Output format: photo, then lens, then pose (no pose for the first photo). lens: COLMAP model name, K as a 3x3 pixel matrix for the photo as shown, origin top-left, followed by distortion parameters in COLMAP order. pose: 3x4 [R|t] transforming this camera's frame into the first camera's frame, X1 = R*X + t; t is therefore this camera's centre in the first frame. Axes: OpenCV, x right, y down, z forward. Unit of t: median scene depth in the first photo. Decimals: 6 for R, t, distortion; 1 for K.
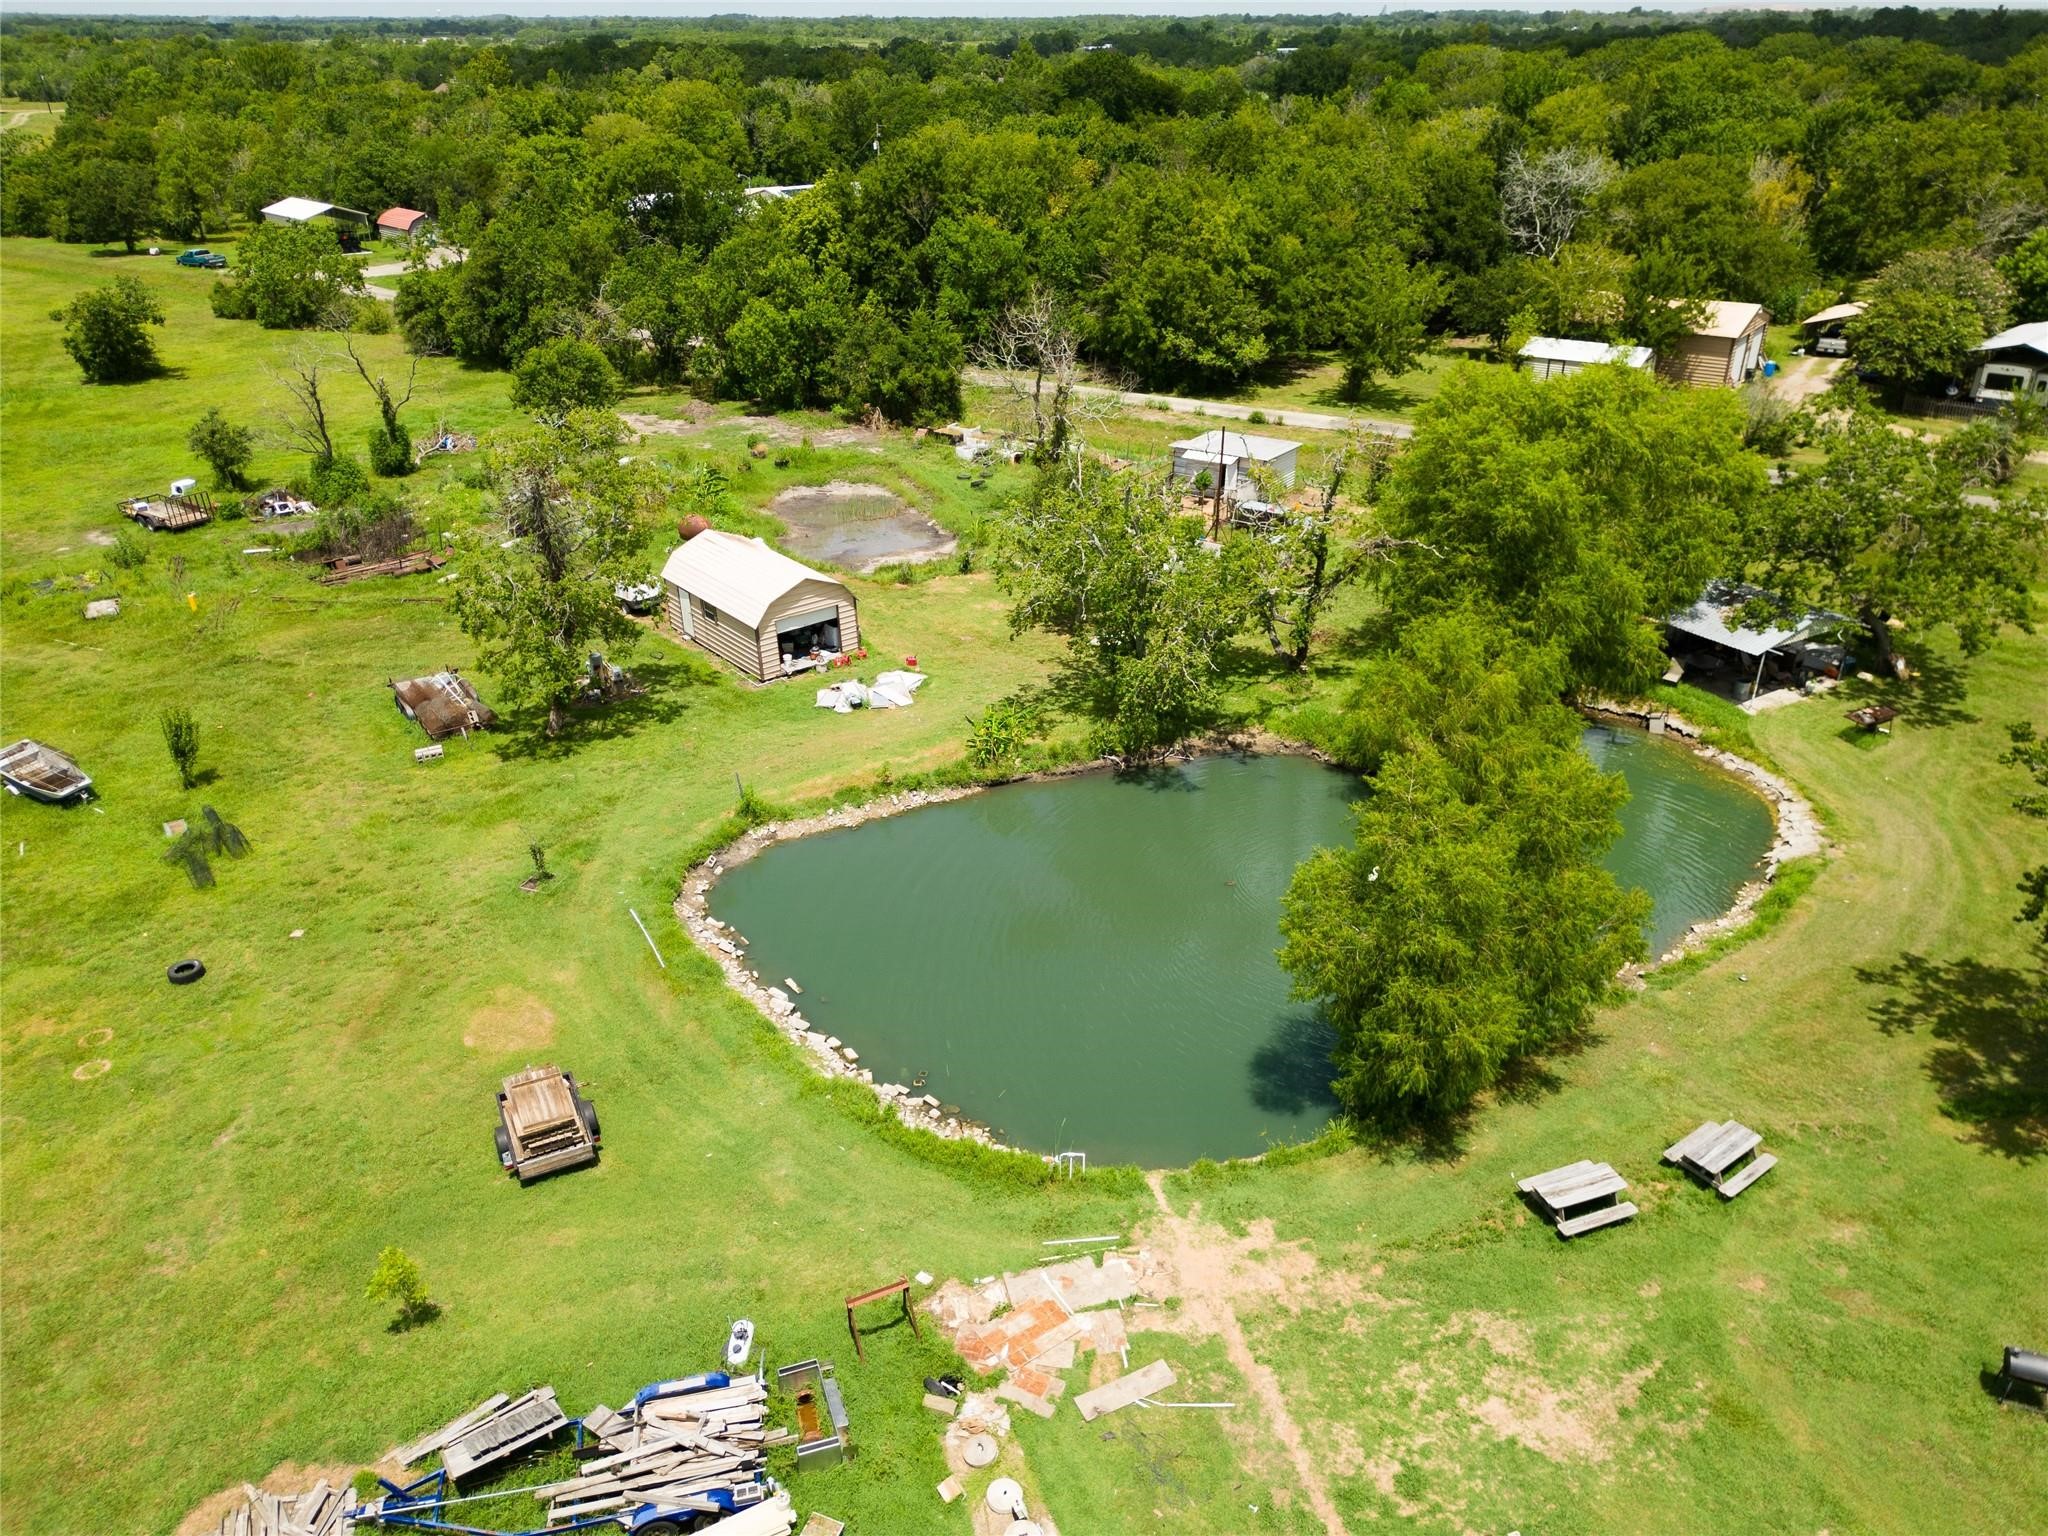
lens RADIAL K [[1441.4, 0, 1015.6], [0, 1441.4, 769.5], [0, 0, 1]] dist [0.060886, -0.051827]
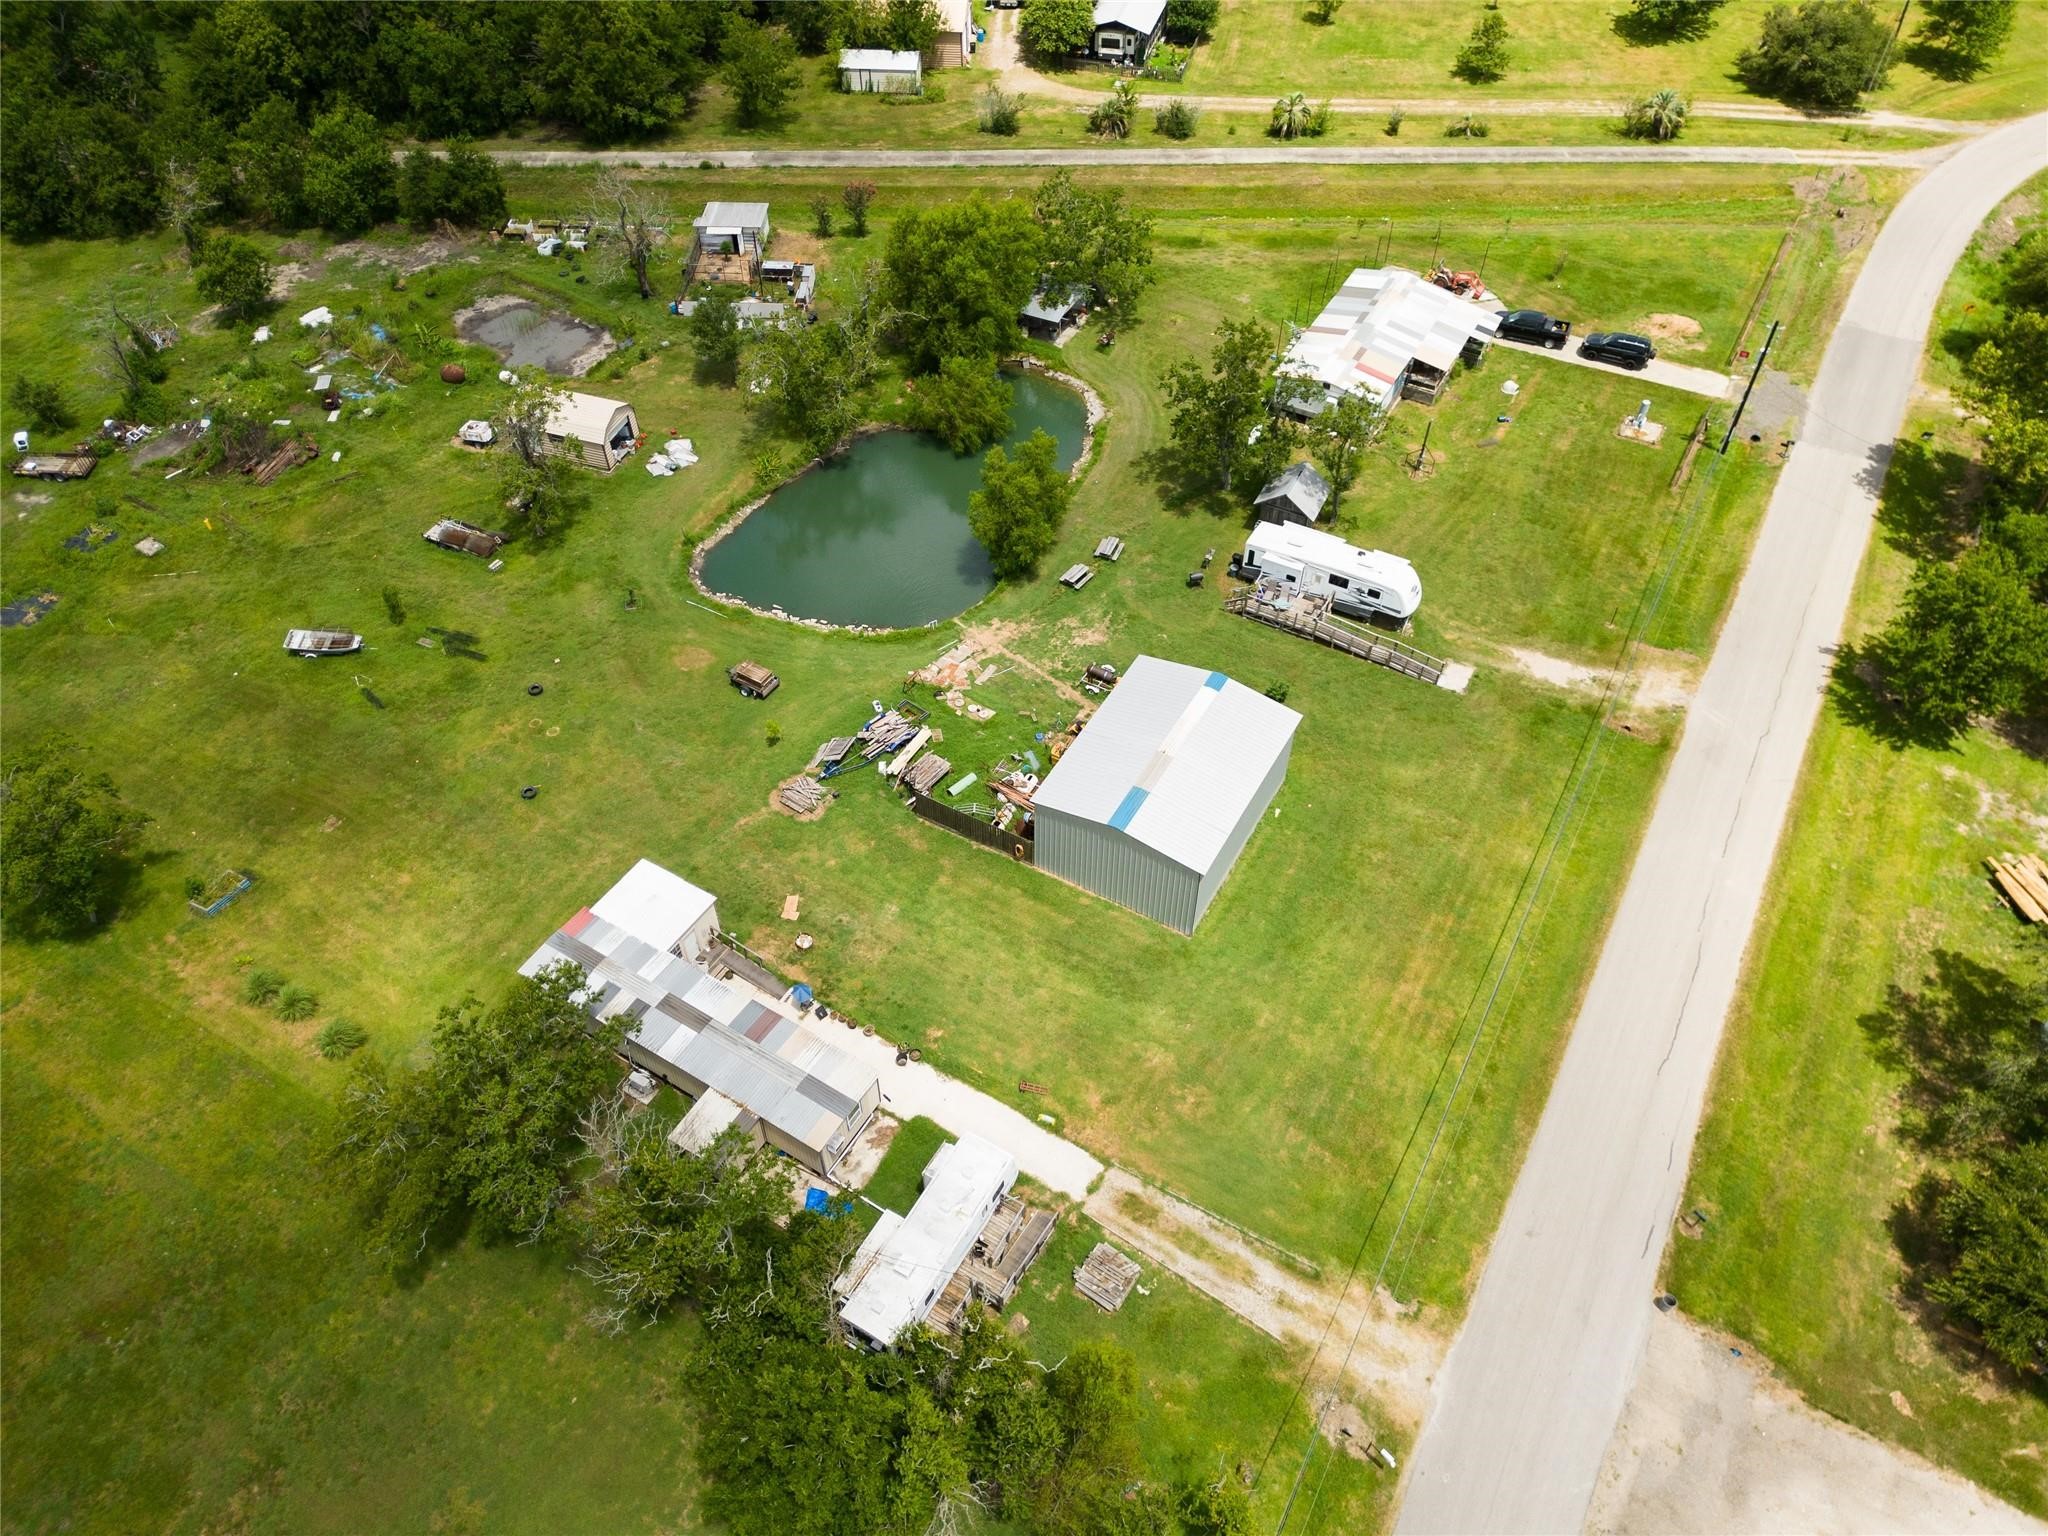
lens RADIAL K [[1441.4, 0, 1037.1], [0, 1441.4, 781.6], [0, 0, 1]] dist [0.060886, -0.051827]
pose [[0.844178, -0.391701, 0.365969, -0.687051], [0.238595, 0.885896, 0.397821, -0.394855], [-0.480037, -0.248513, 0.841312, -1.162331]]
